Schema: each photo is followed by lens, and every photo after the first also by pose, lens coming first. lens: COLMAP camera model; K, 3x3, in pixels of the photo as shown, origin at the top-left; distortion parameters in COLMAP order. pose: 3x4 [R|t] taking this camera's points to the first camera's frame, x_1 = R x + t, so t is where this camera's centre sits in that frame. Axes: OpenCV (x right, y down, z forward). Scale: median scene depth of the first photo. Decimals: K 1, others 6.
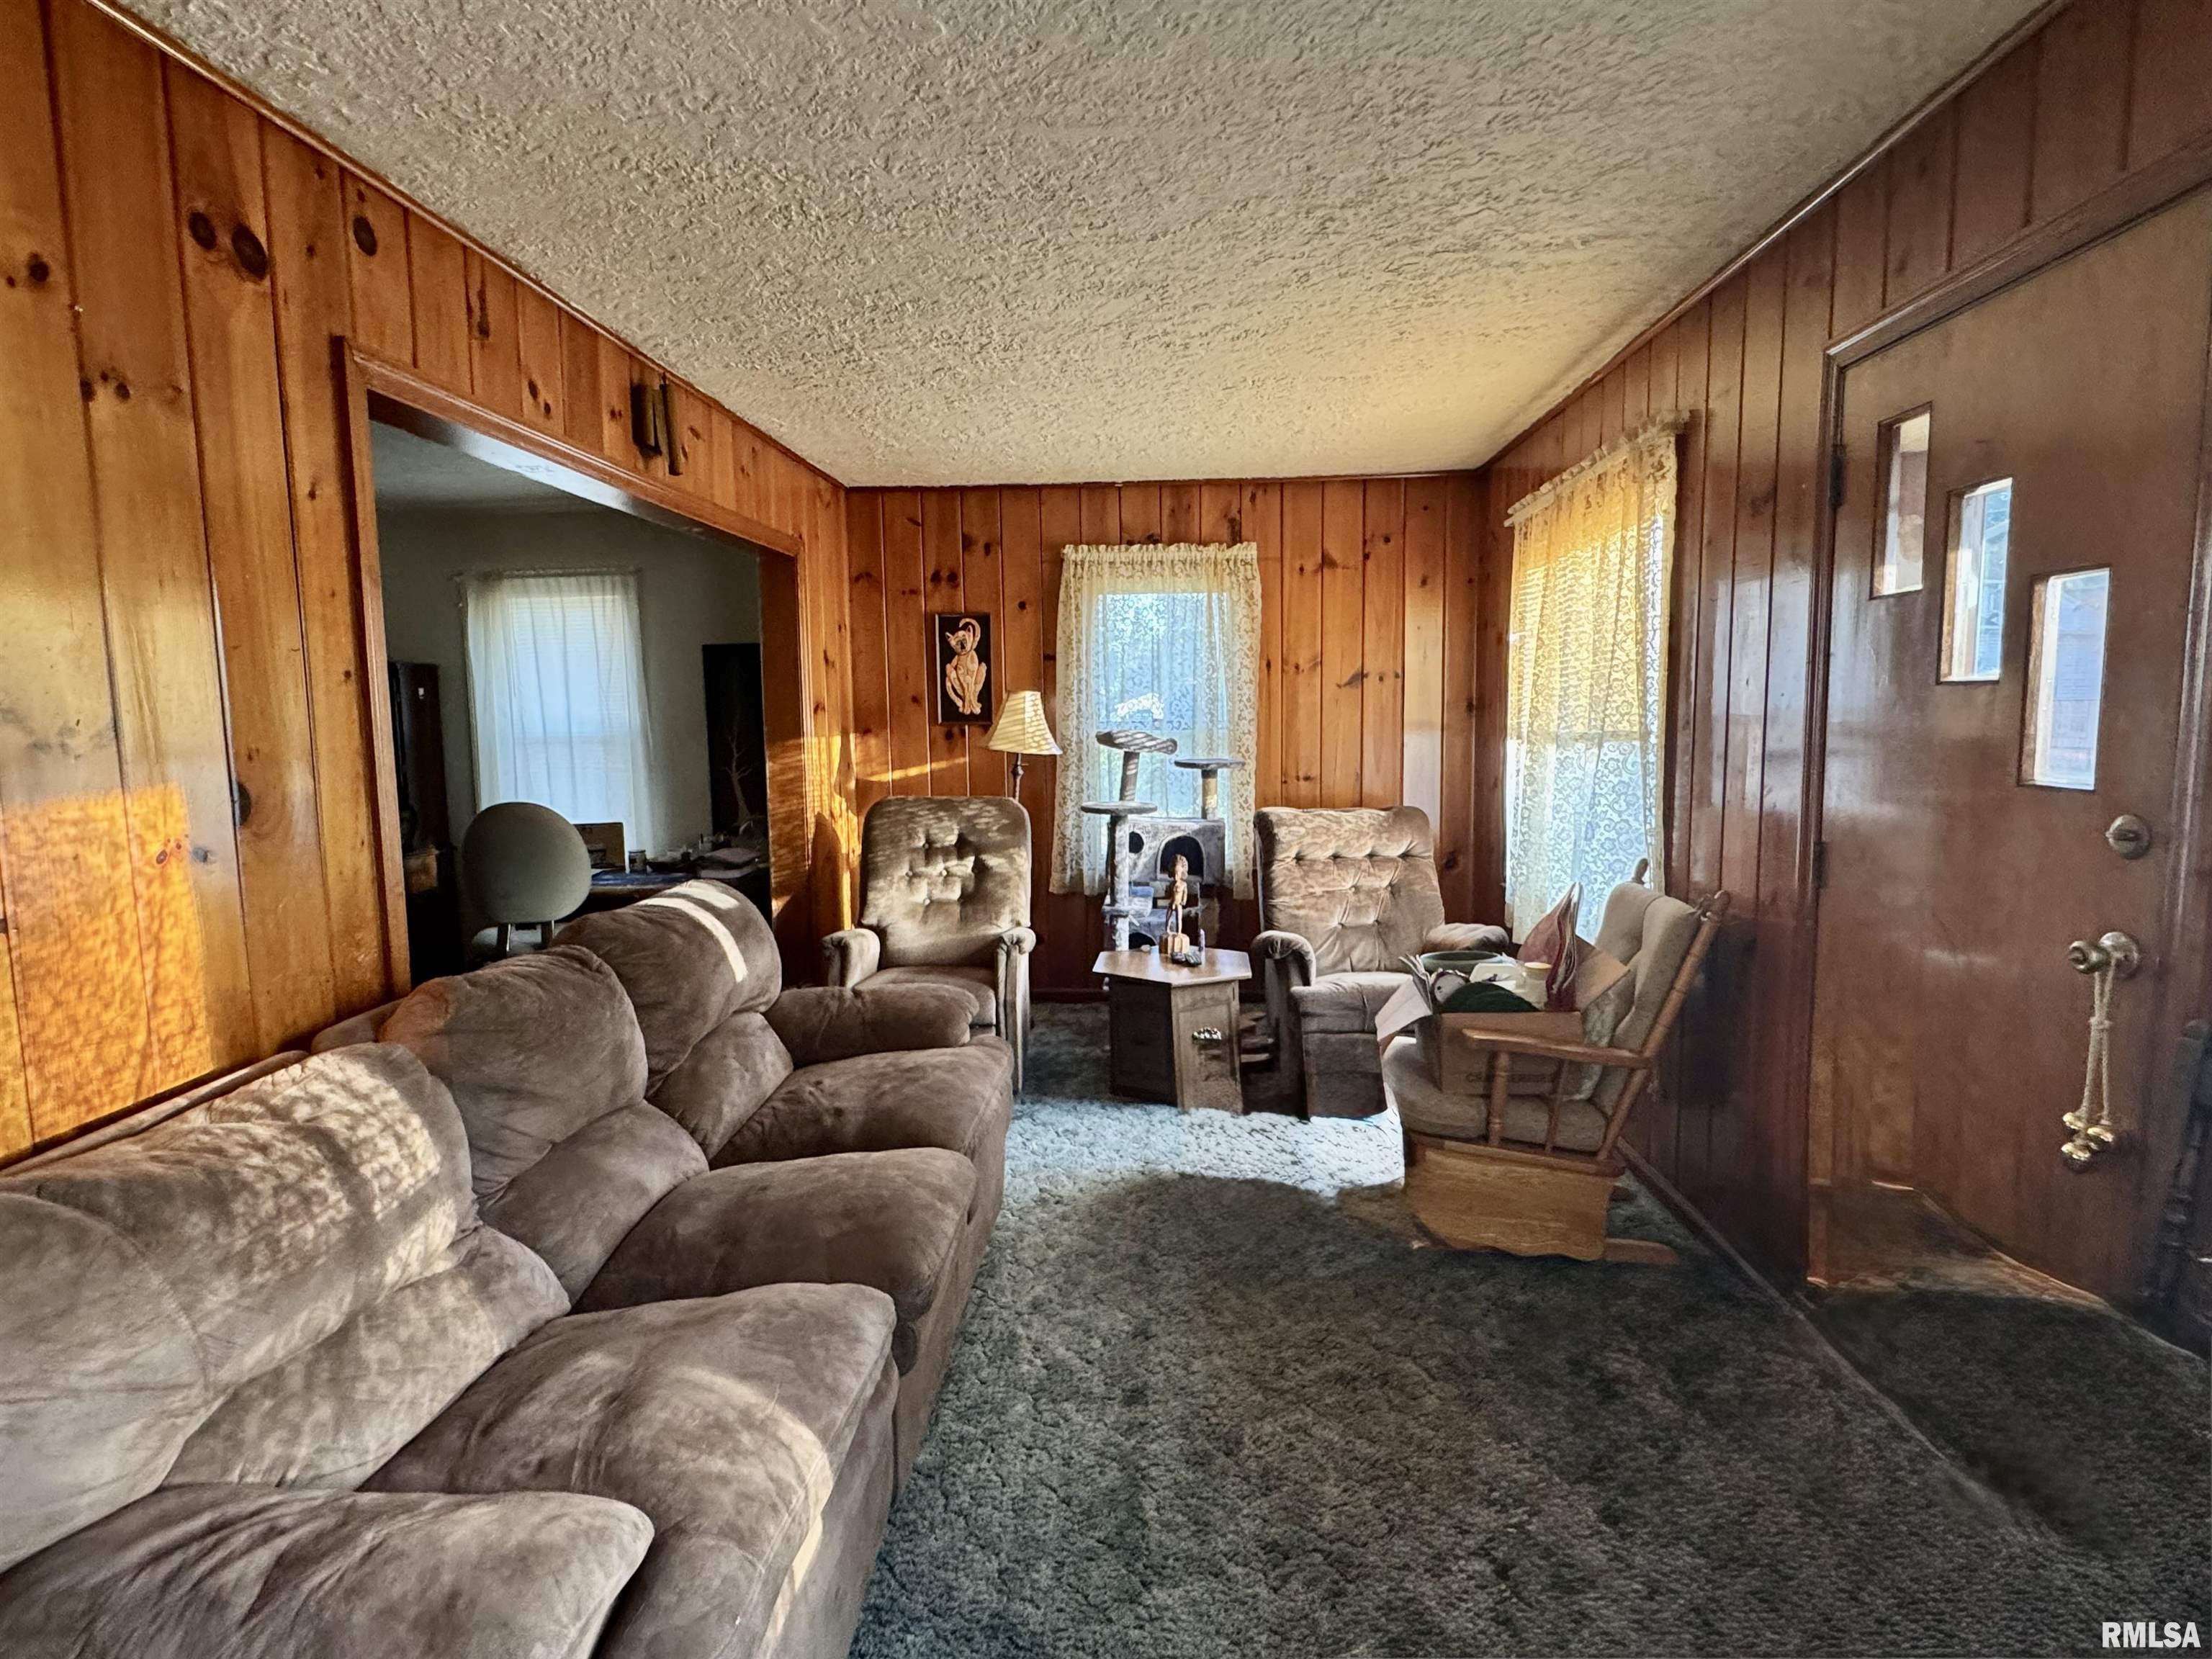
lens RADIAL K [[1111.2, 0, 1098.5], [0, 1111.2, 829.5], [0, 0, 1]] dist [-0.002055, -0.000381]
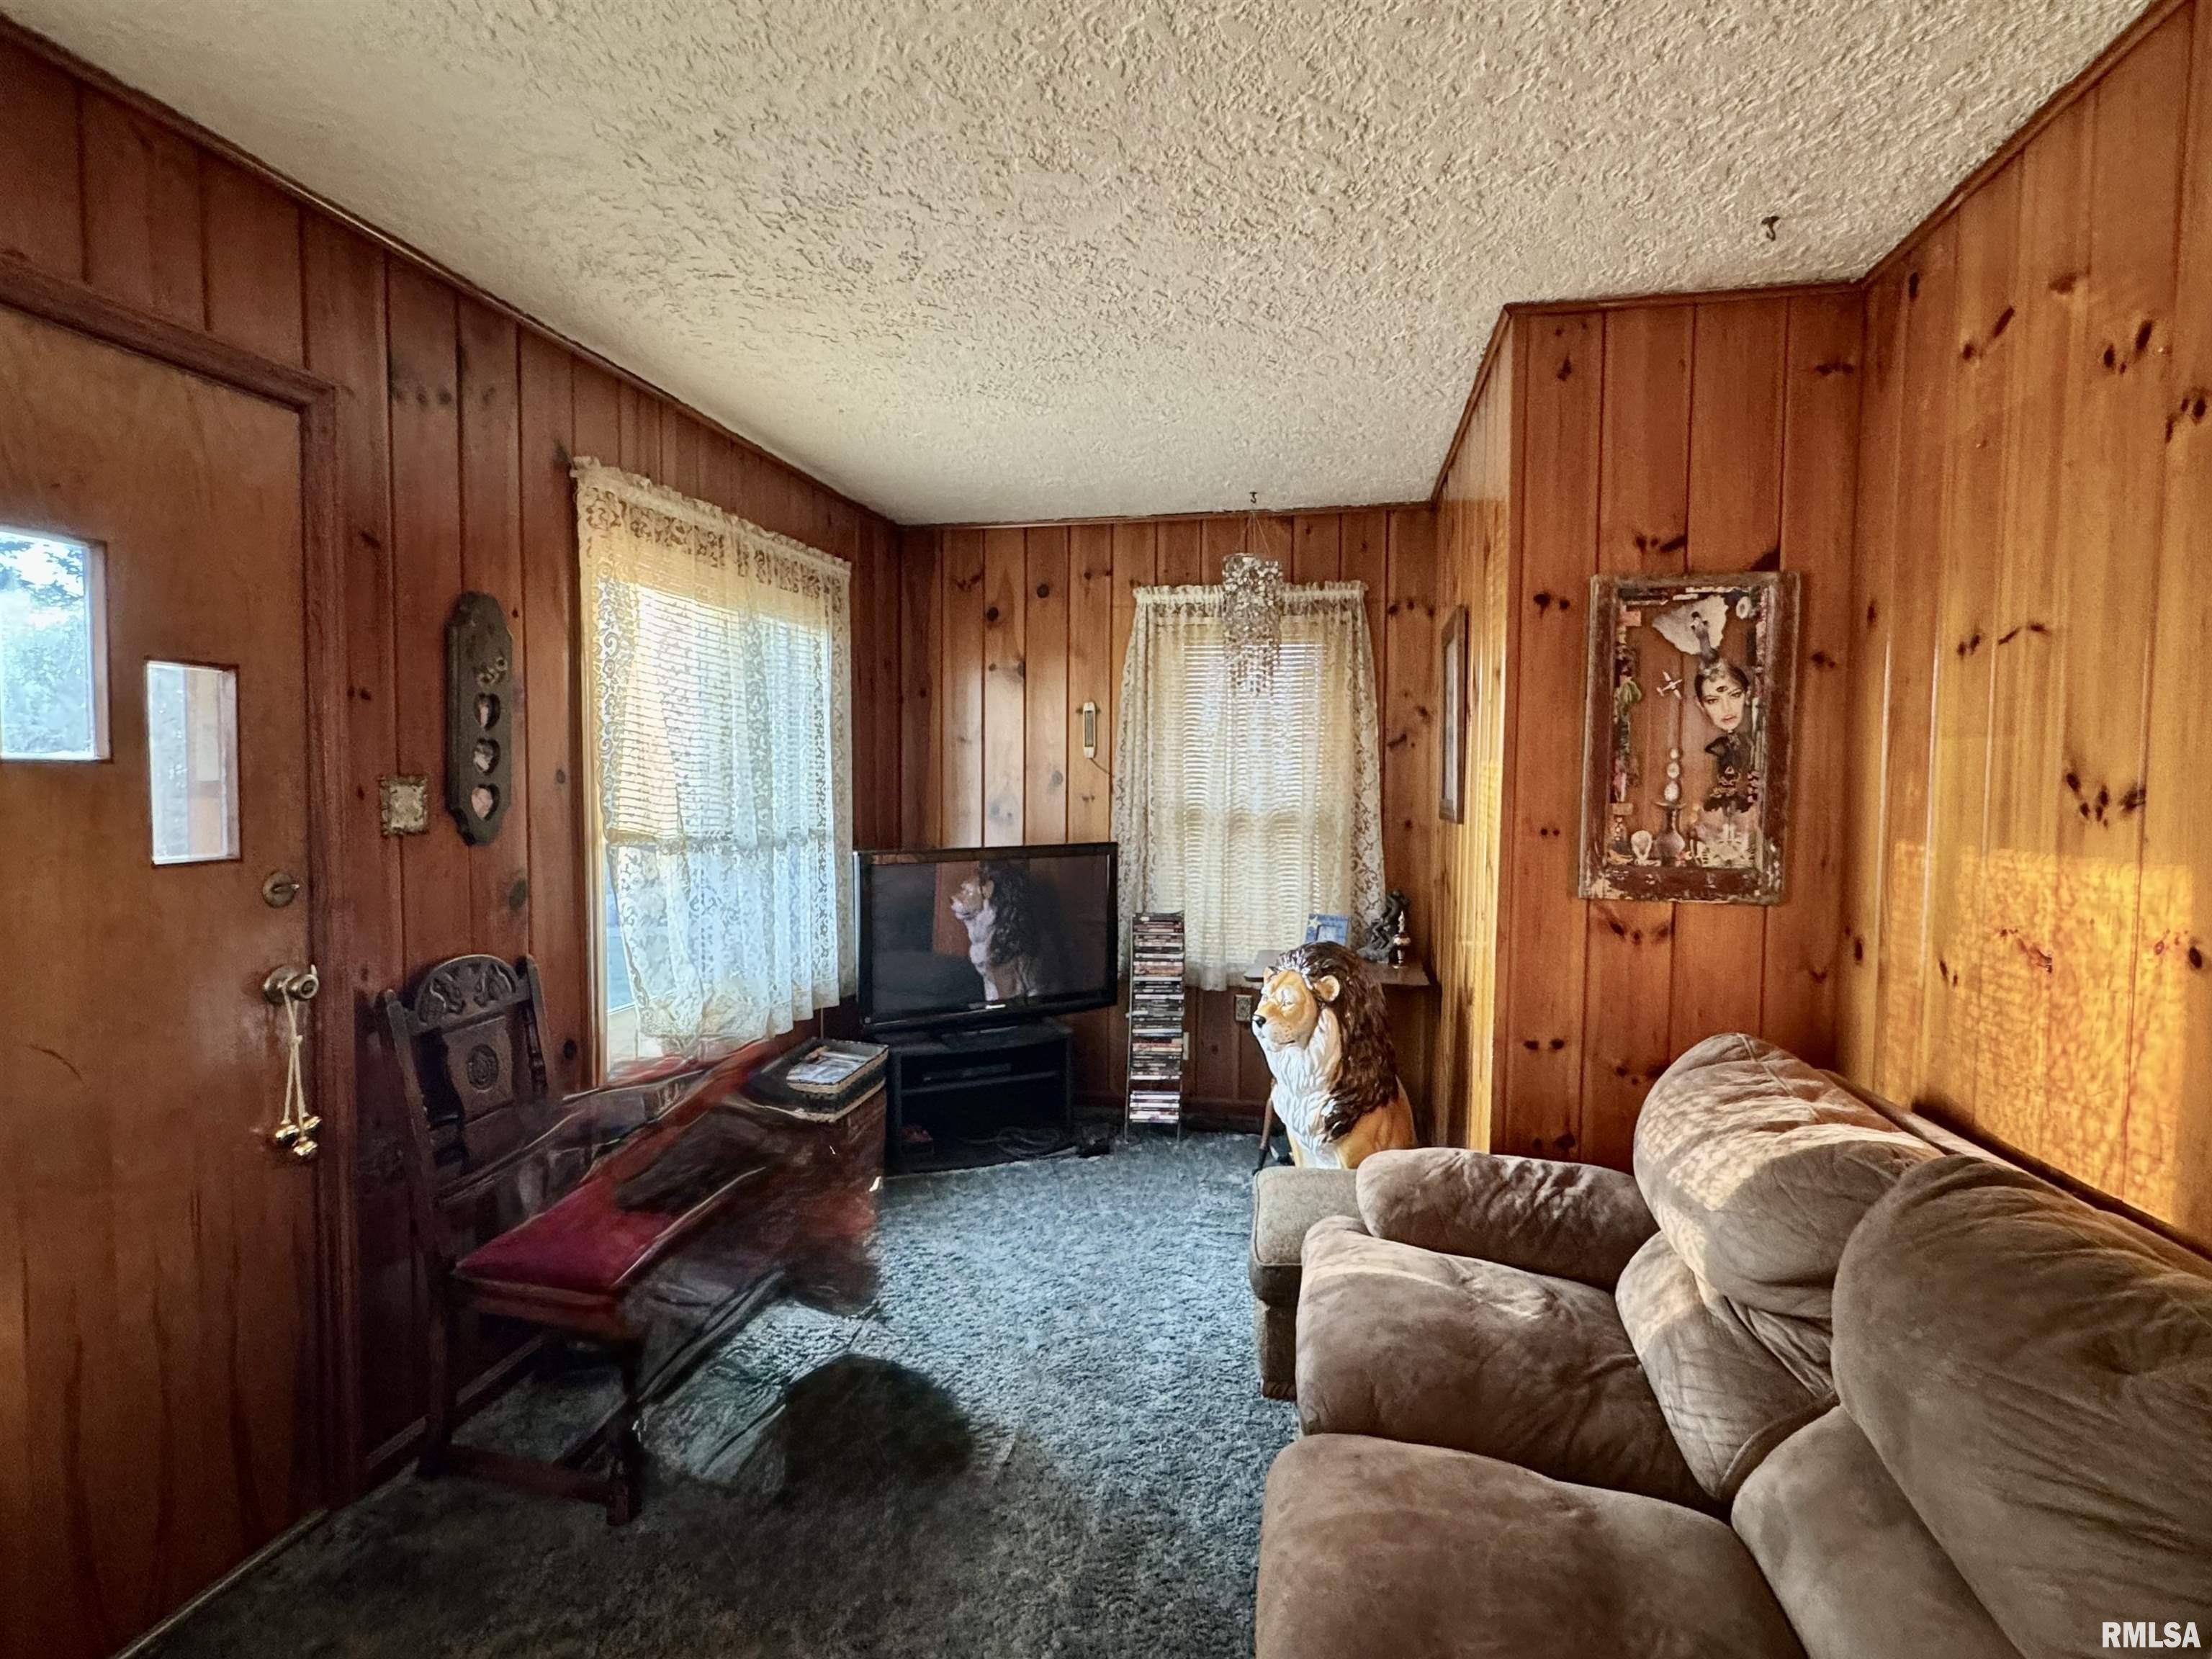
lens RADIAL K [[1111.2, 0, 1103.1], [0, 1111.2, 826.9], [0, 0, 1]] dist [-0.002055, -0.000381]
pose [[-0.992498, 0.001489, 0.122254, -0.142717], [0.020059, 0.988359, 0.150811, -0.224251], [-0.120606, 0.152132, -0.980974, 2.016196]]
